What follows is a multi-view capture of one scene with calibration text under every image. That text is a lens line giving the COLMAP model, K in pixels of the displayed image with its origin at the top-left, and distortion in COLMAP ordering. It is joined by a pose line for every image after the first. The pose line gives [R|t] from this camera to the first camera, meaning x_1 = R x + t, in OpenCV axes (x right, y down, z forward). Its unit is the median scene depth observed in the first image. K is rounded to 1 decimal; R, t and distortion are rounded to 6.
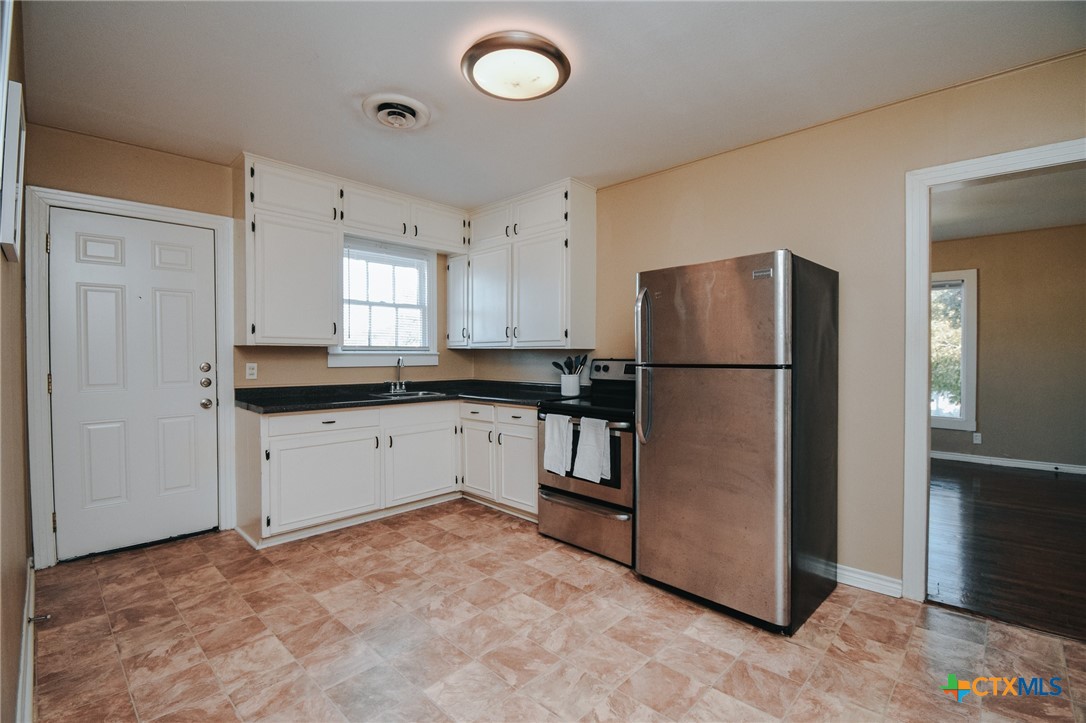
lens RADIAL K [[486.2, 0, 539.5], [0, 486.2, 358.7], [0, 0, 1]] dist [0.019046, -0.019363]
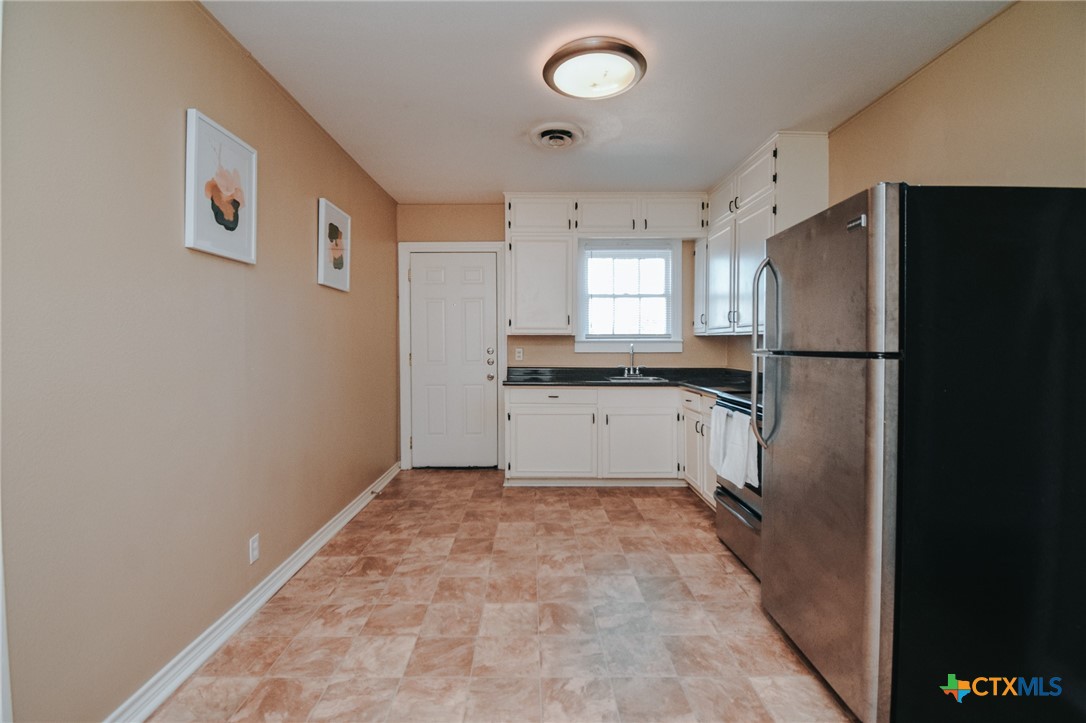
lens RADIAL K [[486.2, 0, 537.6], [0, 486.2, 352.1], [0, 0, 1]] dist [0.019046, -0.019363]
pose [[0.700265, 0.011651, -0.713788, 0.429052], [-0.005432, 0.999925, 0.010992, 0.004807], [0.713863, -0.003820, 0.700275, 0.119525]]
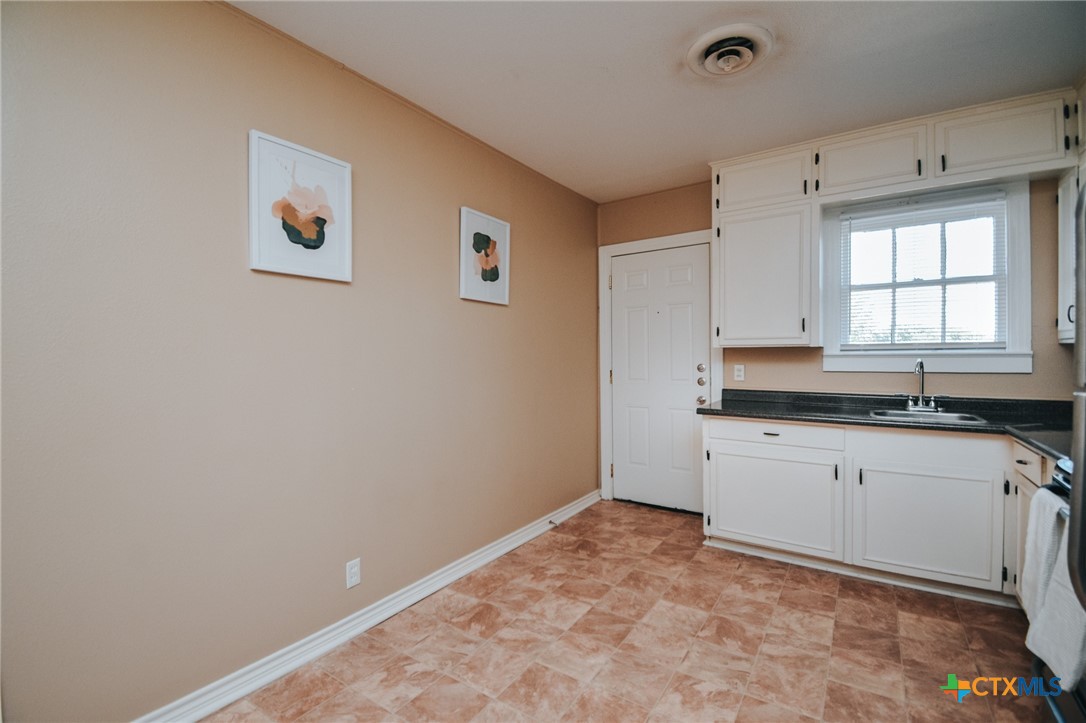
lens RADIAL K [[486.2, 0, 548.8], [0, 486.2, 363.4], [0, 0, 1]] dist [0.019046, -0.019363]
pose [[0.181458, 0.011708, -0.983329, 0.364651], [-0.001793, 0.999931, 0.011574, -0.005316], [0.983397, -0.000337, 0.181466, 0.469437]]
